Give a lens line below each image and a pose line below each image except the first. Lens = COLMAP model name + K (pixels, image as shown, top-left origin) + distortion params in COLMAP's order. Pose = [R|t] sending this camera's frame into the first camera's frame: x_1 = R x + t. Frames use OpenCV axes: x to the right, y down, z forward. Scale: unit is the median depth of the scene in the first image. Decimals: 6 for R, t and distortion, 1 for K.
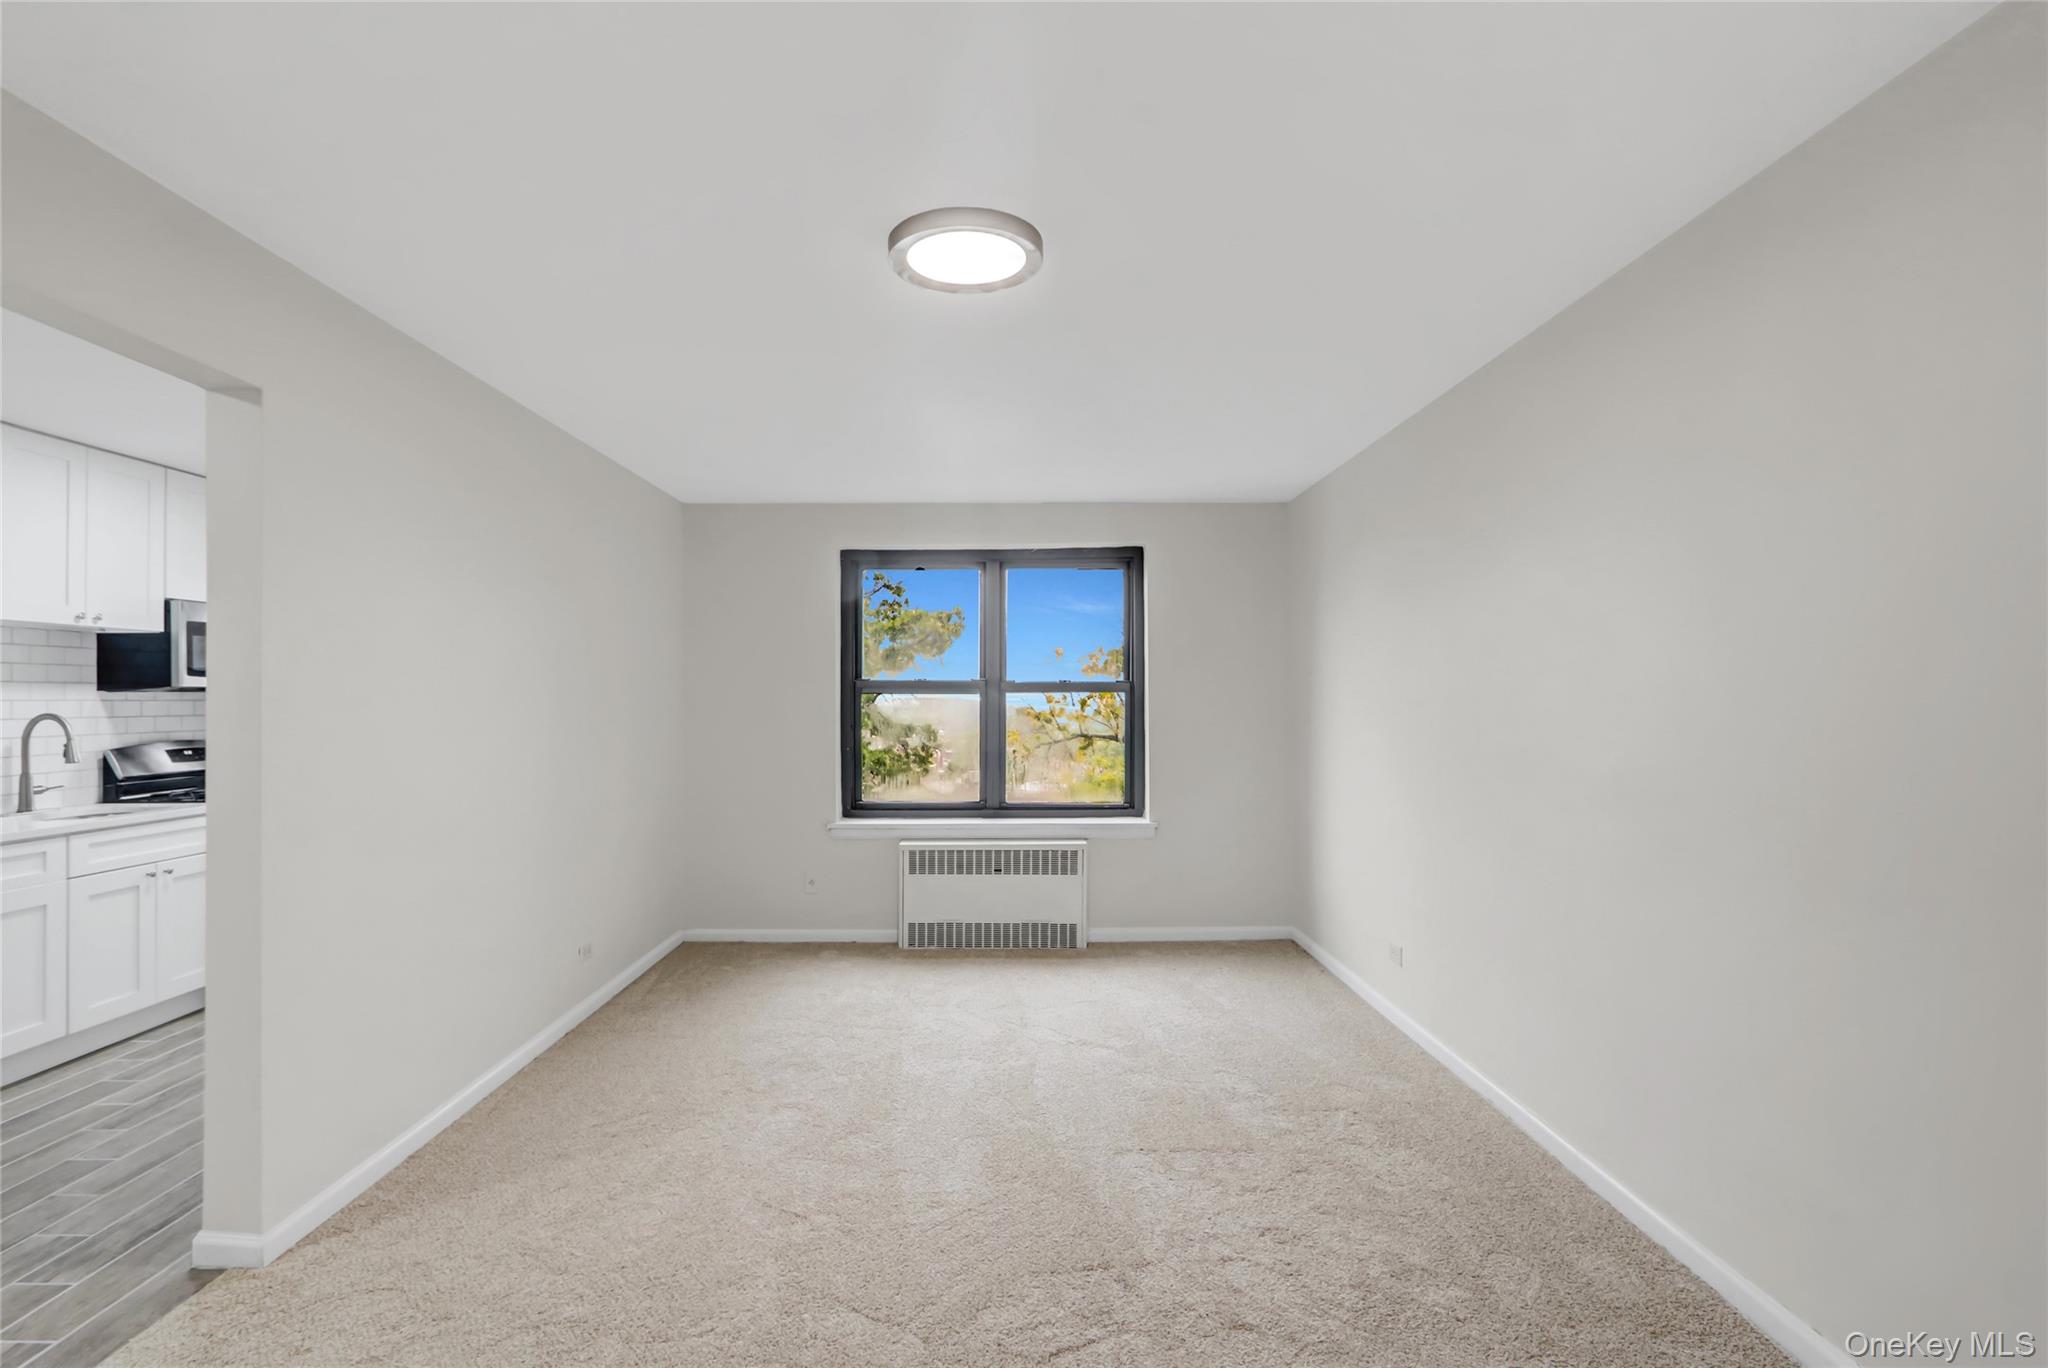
lens RADIAL K [[977.6, 0, 985.7], [0, 977.6, 690.1], [0, 0, 1]] dist [-0.018180, 0.005738]
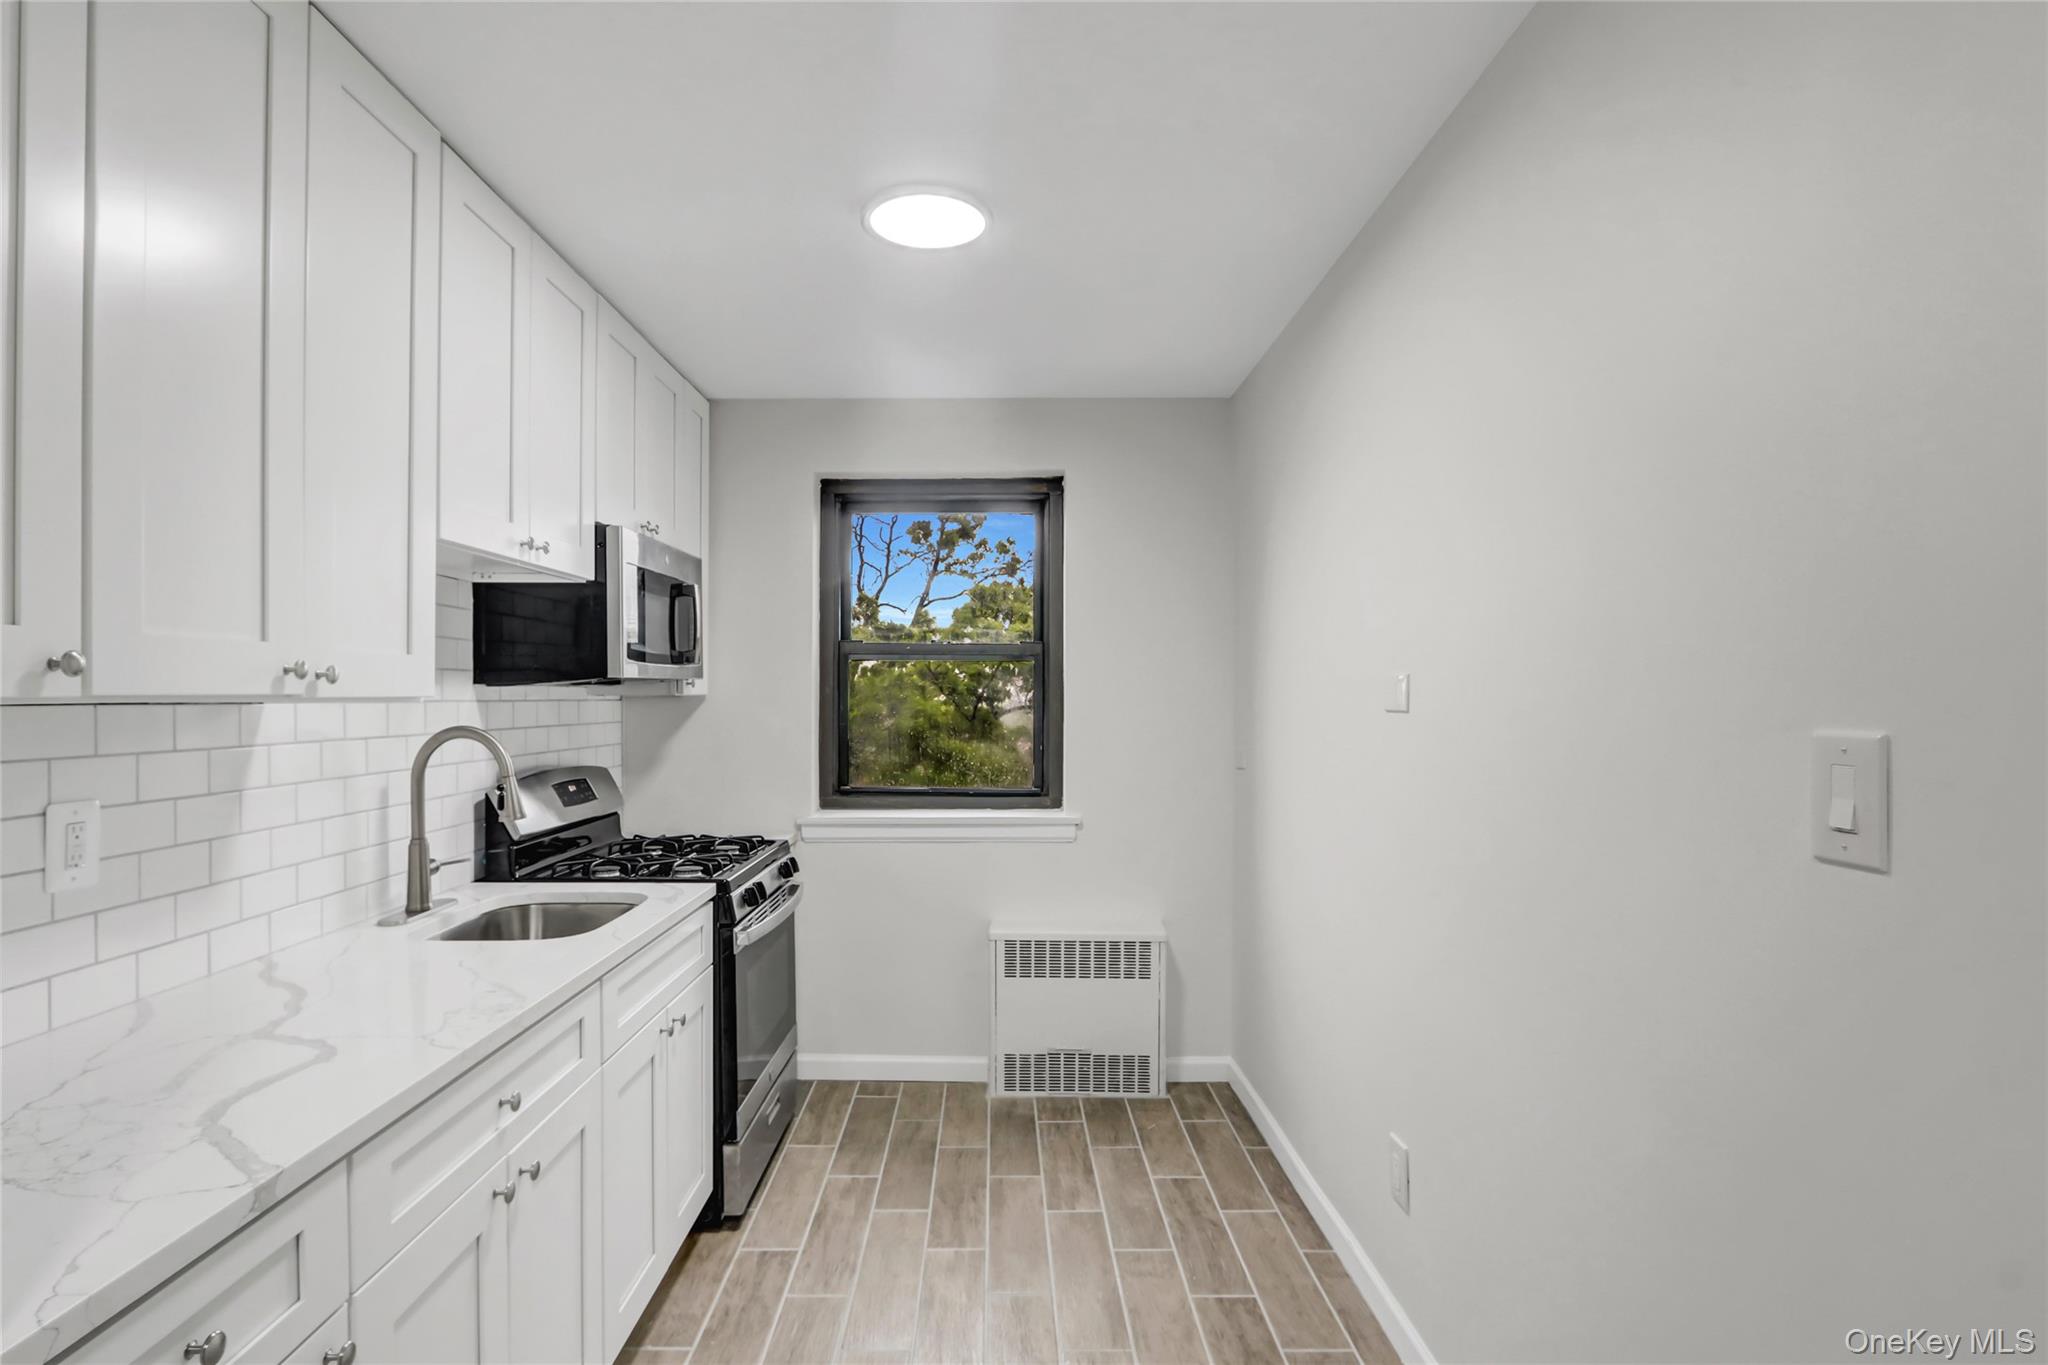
lens RADIAL K [[1075.6, 0, 1012.7], [0, 1075.6, 695.0], [0, 0, 1]] dist [-0.019174, 0.000765]
pose [[0.999923, 0.006135, 0.010818, -0.606942], [-0.006233, 0.999939, 0.009095, -0.000226], [-0.010762, -0.009162, 0.999900, 0.366681]]
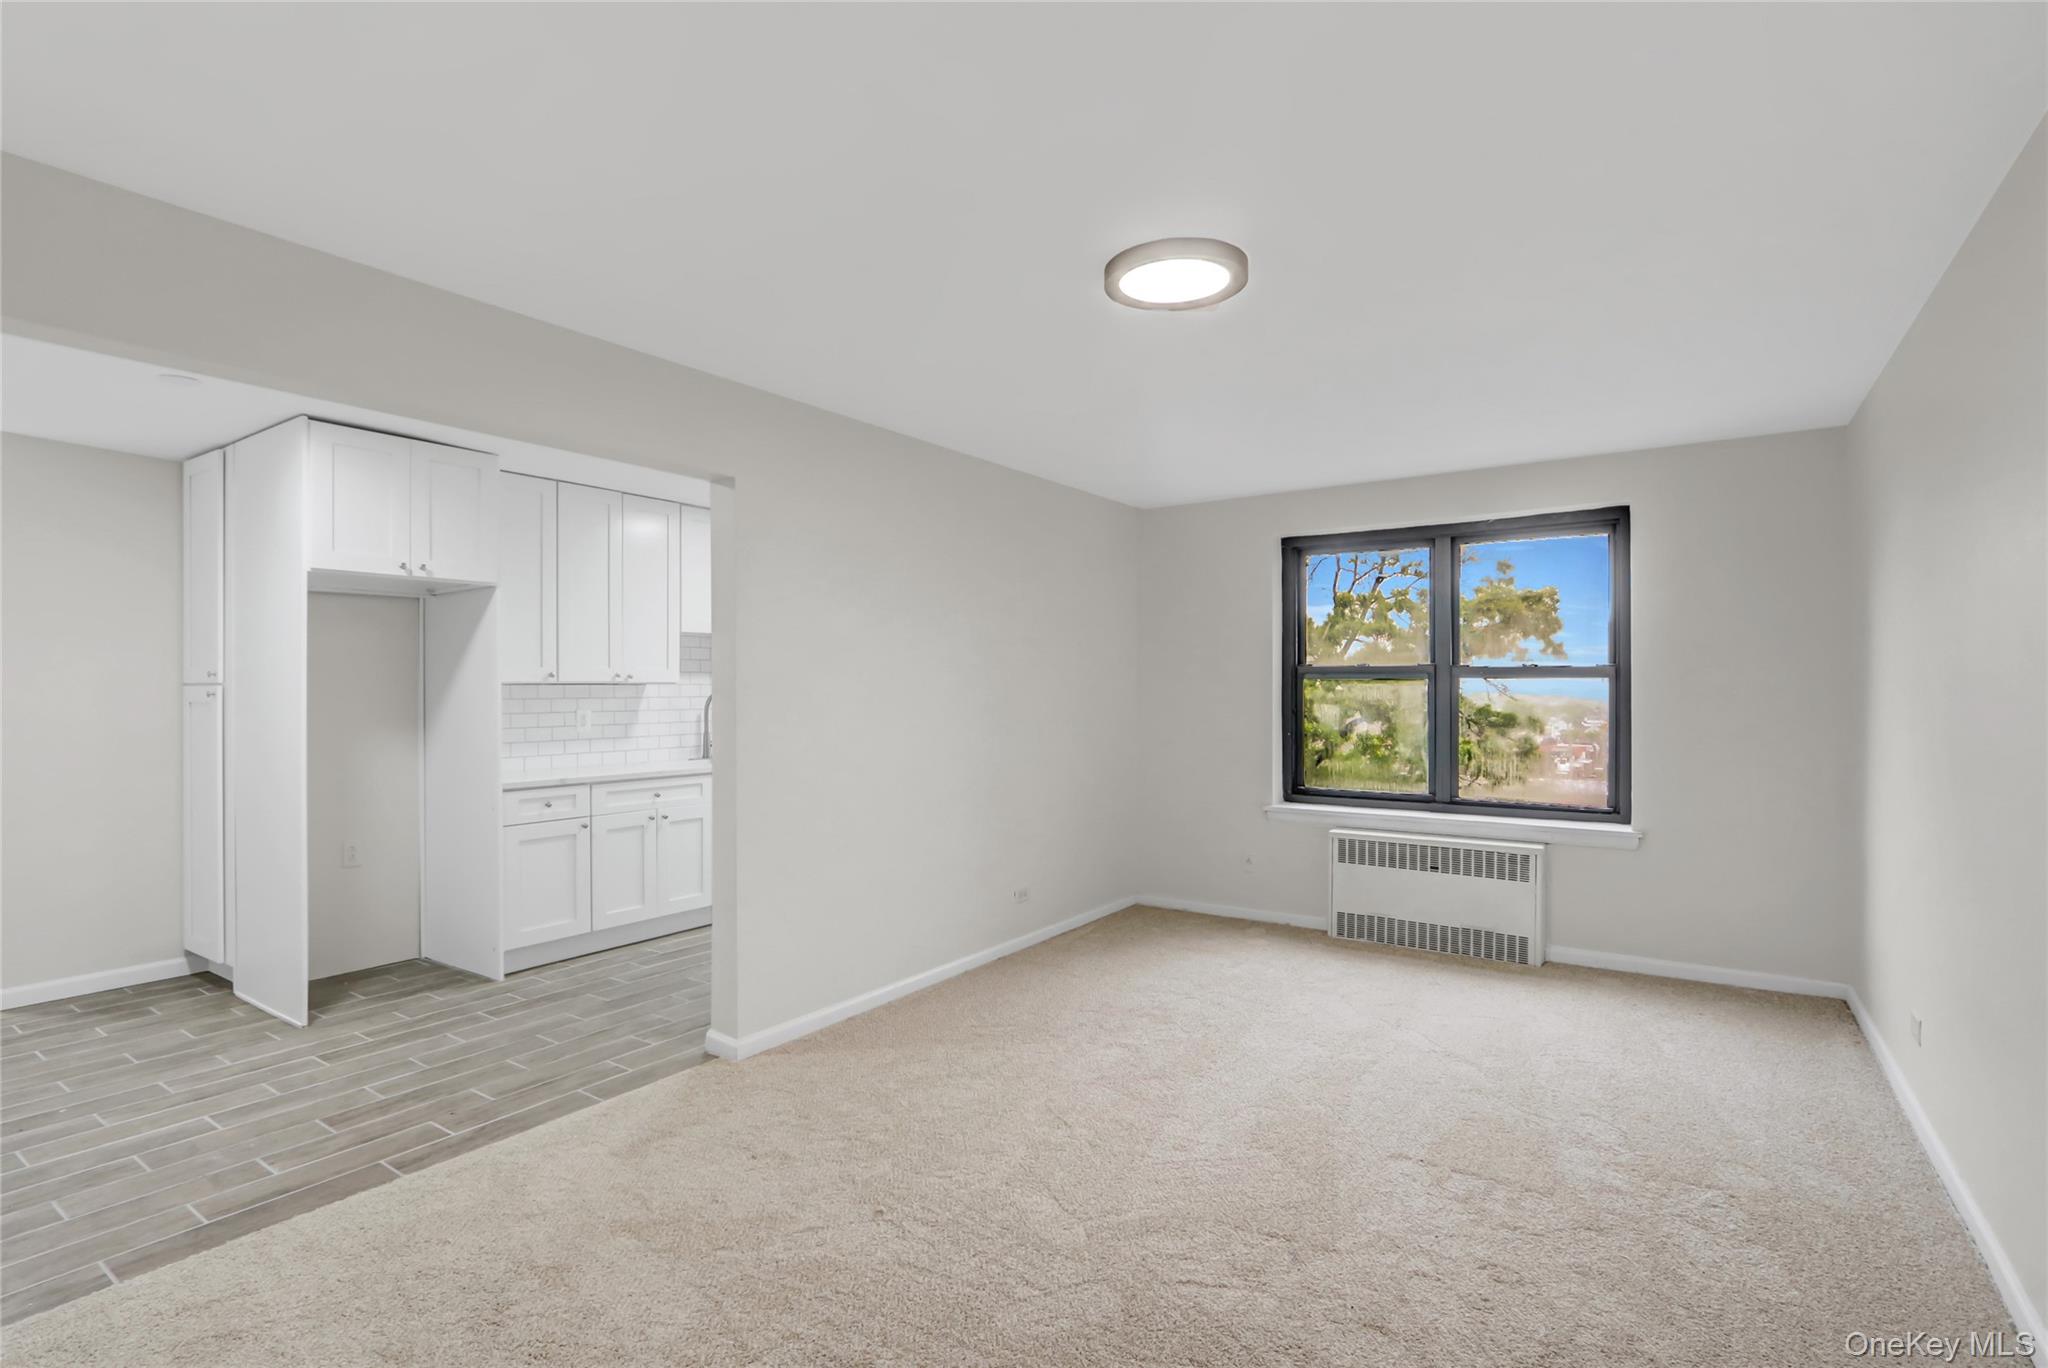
lens RADIAL K [[977.6, 0, 985.7], [0, 977.6, 690.1], [0, 0, 1]] dist [-0.018180, 0.005738]
pose [[0.819469, 0.005601, -0.573096, 0.225419], [0.003742, 0.999879, 0.015123, -0.001950], [0.573111, -0.014537, 0.819349, -0.008725]]
